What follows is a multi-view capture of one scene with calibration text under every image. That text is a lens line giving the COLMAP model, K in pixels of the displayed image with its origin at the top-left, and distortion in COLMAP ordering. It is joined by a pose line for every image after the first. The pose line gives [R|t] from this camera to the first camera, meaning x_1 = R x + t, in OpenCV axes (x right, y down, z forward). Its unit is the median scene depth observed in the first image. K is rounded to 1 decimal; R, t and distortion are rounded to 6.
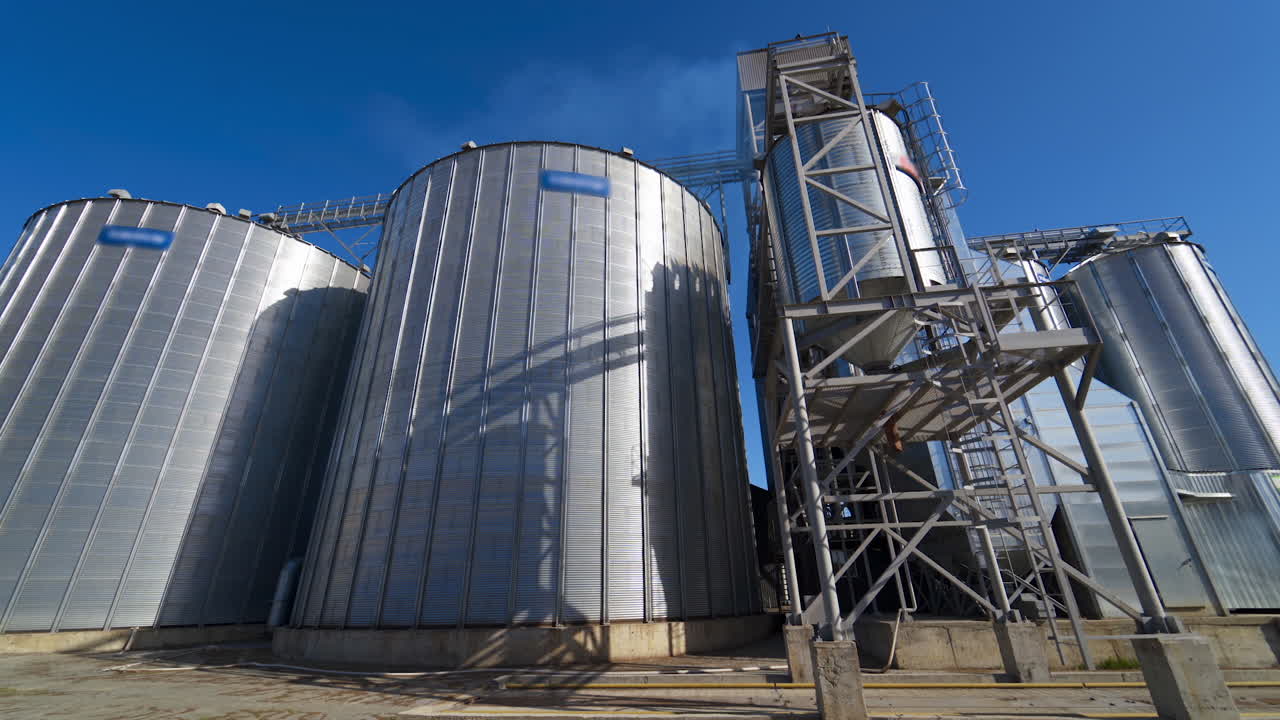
lens RADIAL K [[529.4, 0, 639.1], [0, 529.4, 358.9], [0, 0, 1]] dist [-0.001862, -0.000011]
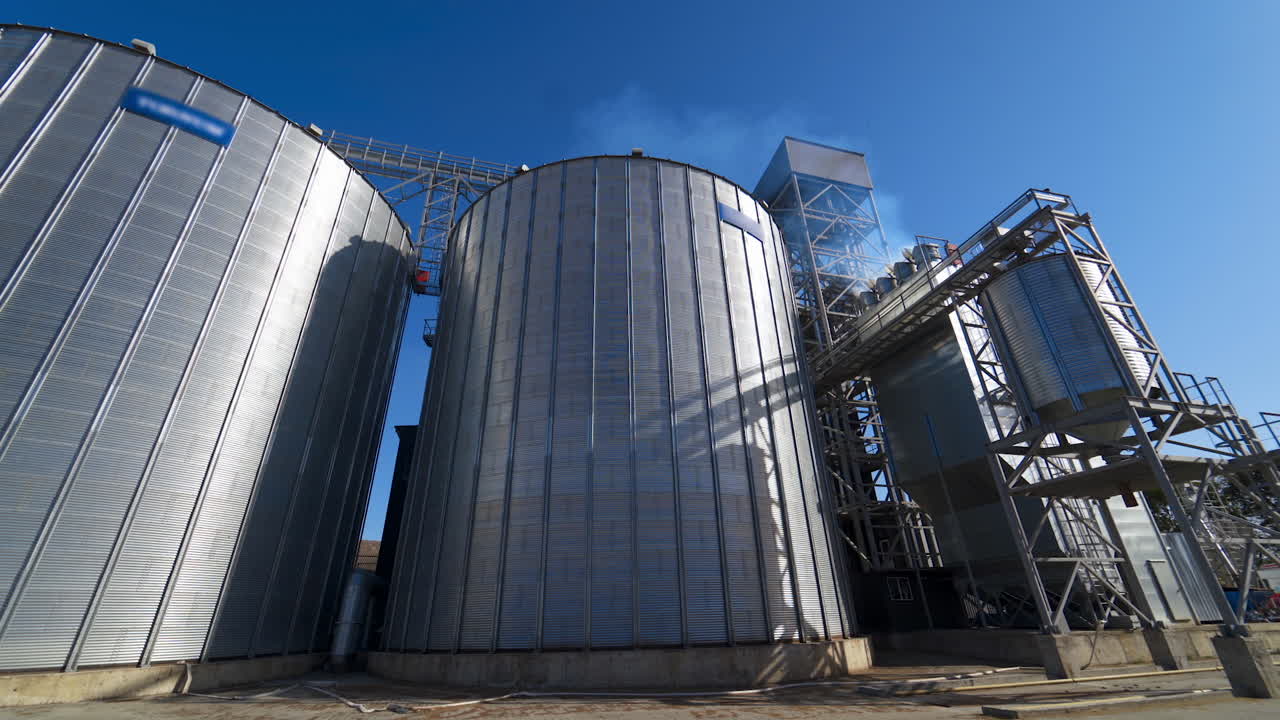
lens RADIAL K [[529.4, 0, 642.9], [0, 529.4, 354.7], [0, 0, 1]] dist [-0.001862, -0.000011]
pose [[0.908707, 0.184688, 0.374355, -0.822623], [-0.165969, 0.982720, -0.081953, 0.067343], [-0.383022, 0.012340, 0.923657, 0.115250]]
